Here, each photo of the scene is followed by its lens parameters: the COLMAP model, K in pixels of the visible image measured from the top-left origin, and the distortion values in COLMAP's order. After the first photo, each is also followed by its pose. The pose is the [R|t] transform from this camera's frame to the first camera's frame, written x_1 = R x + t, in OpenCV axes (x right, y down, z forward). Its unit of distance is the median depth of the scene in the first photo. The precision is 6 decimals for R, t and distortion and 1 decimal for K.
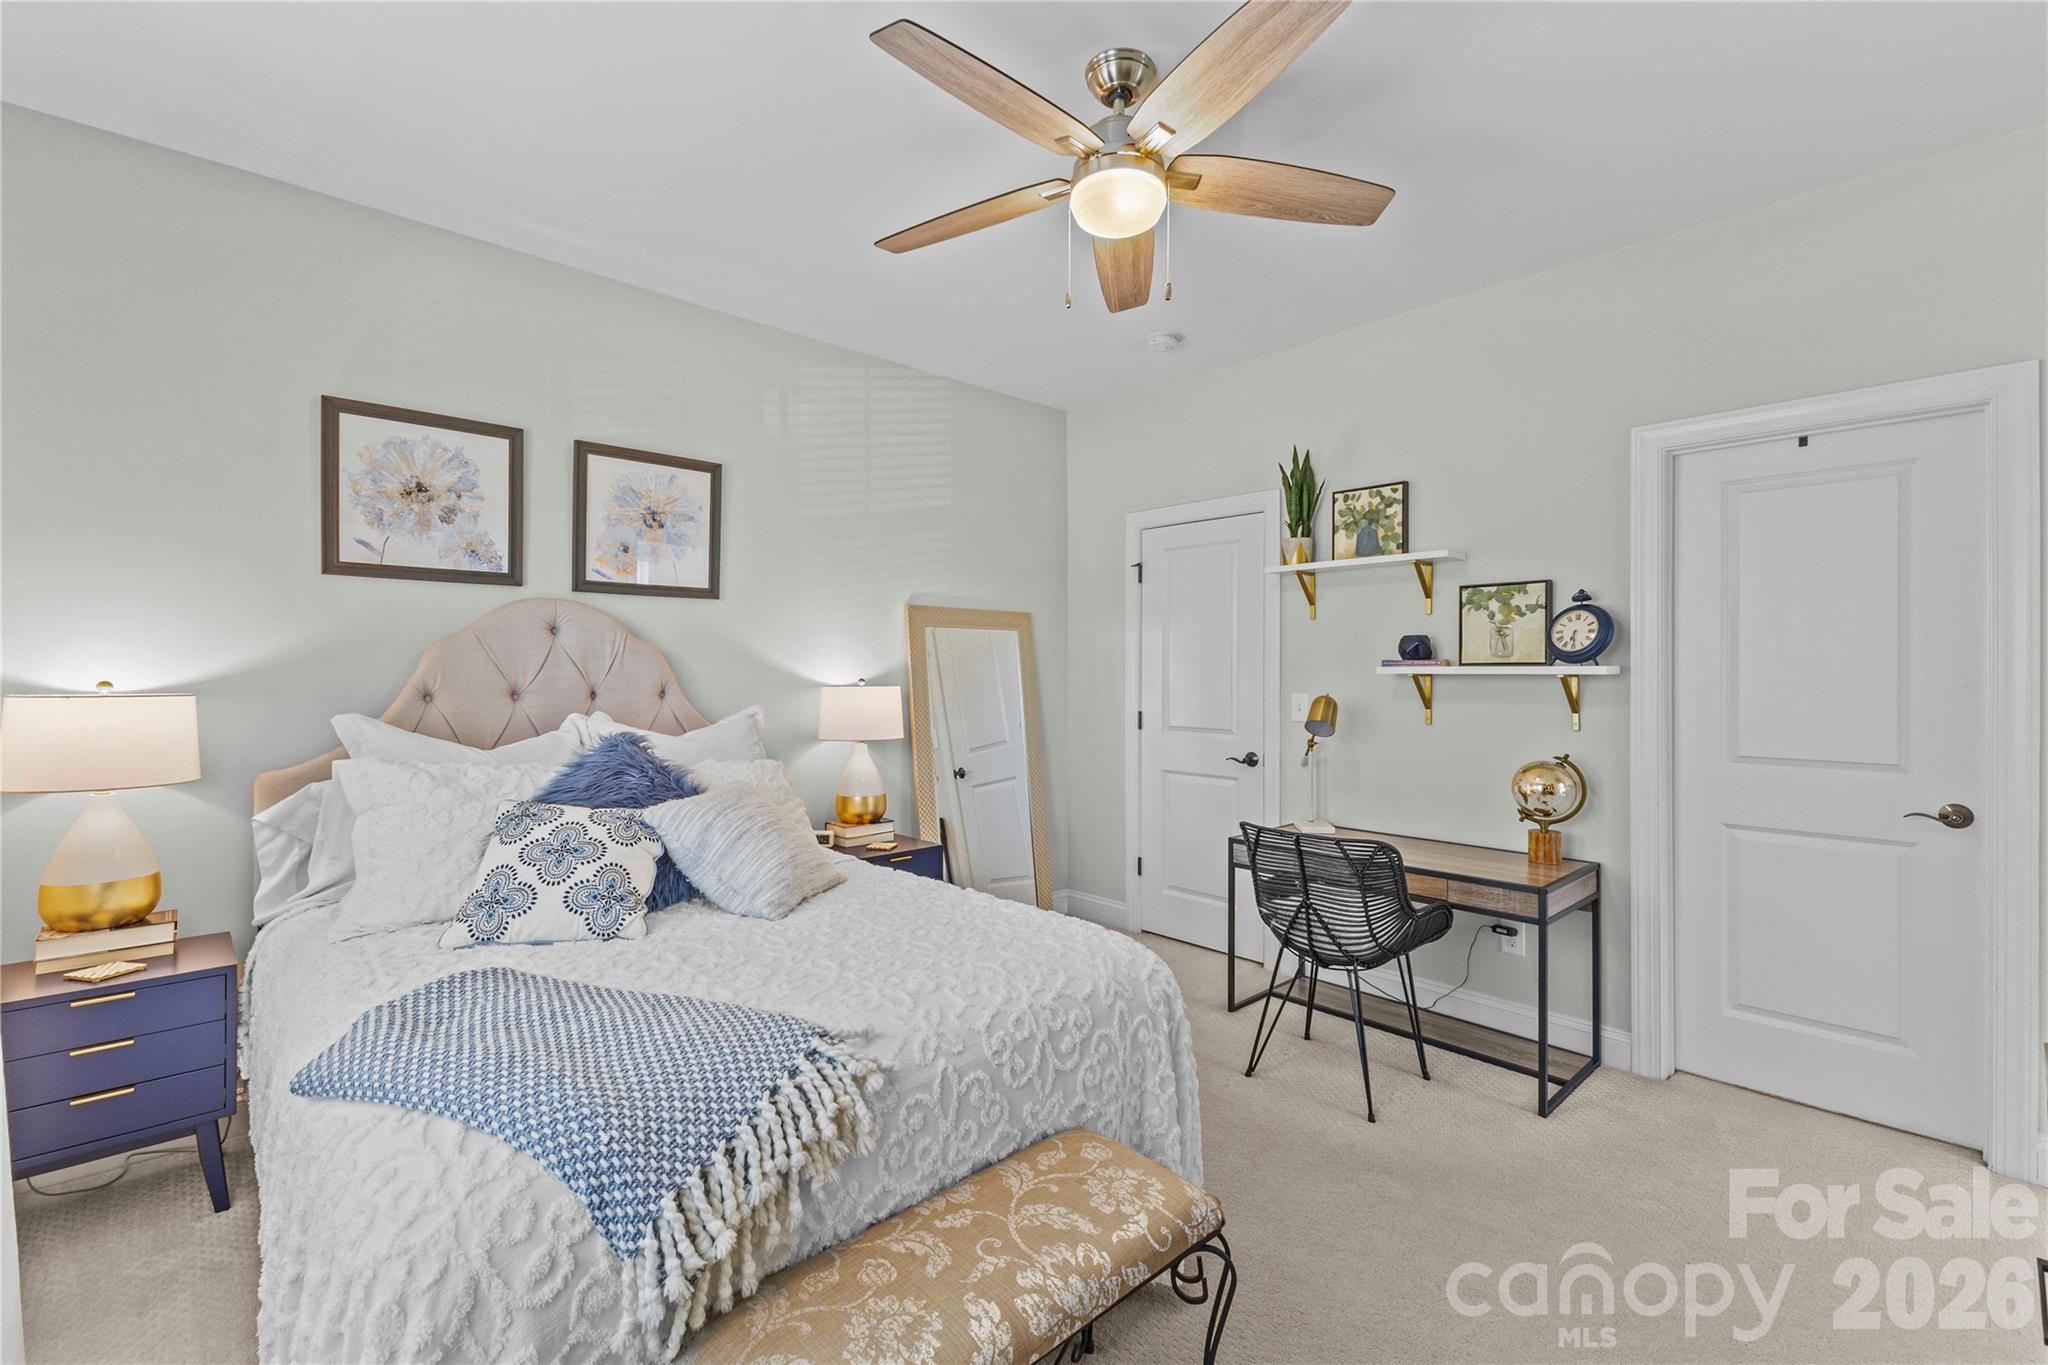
lens RADIAL K [[880.8, 0, 1026.1], [0, 880.8, 677.8], [0, 0, 1]] dist [0.006178, -0.000029]
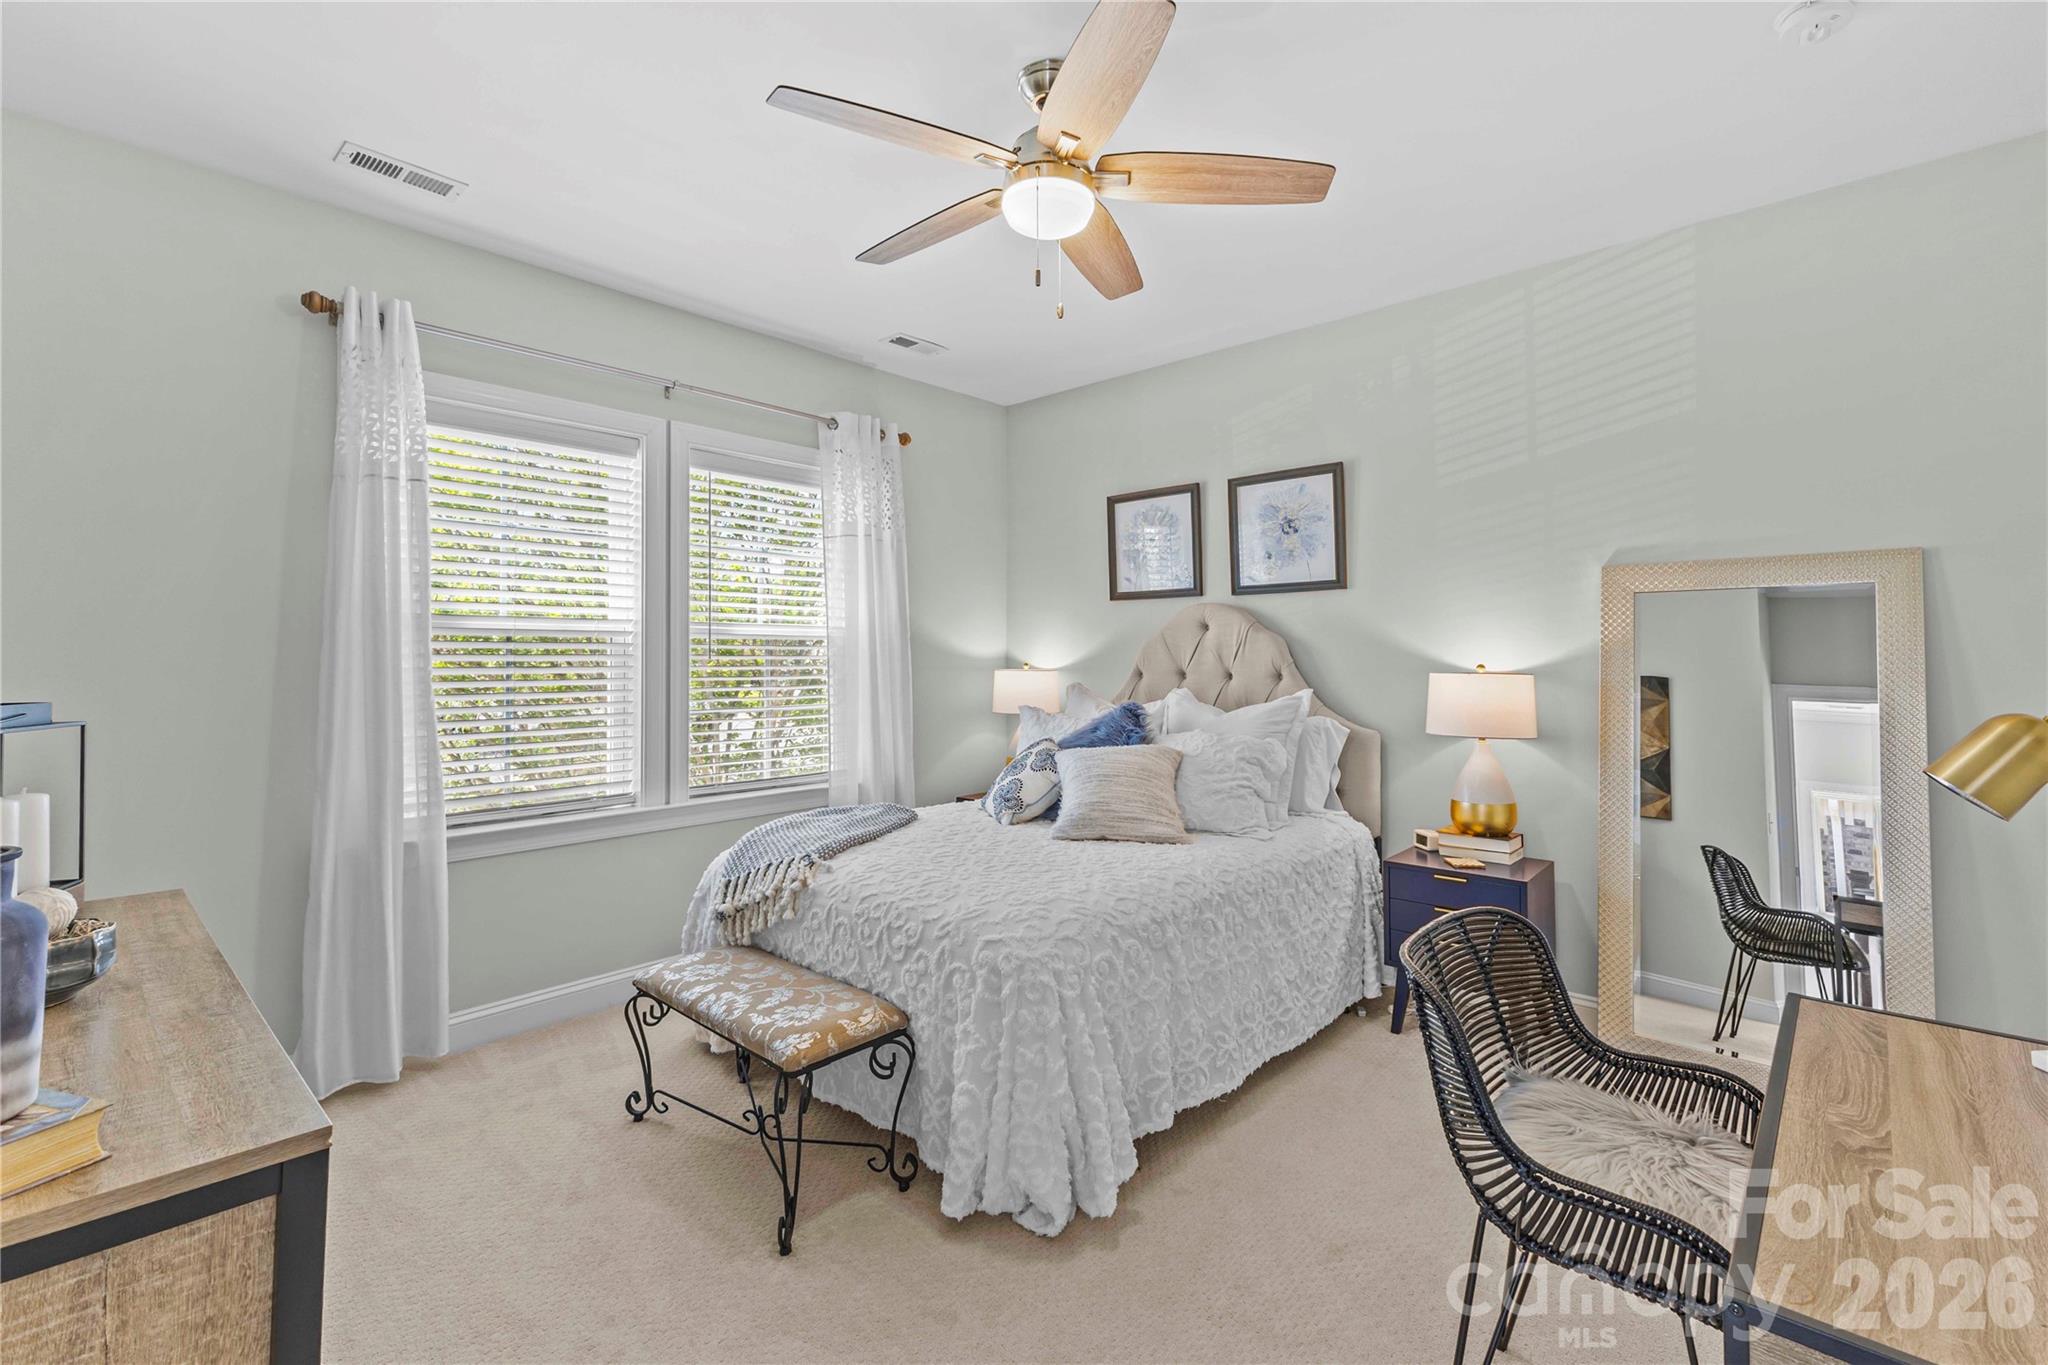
lens RADIAL K [[893.3, 0, 1027.9], [0, 893.3, 643.1], [0, 0, 1]] dist [0.001666, 0.000018]
pose [[0.088117, -0.018152, -0.995945, 0.793619], [-0.001801, 0.999829, -0.018382, -0.003744], [0.996108, 0.003413, 0.088069, 0.607385]]
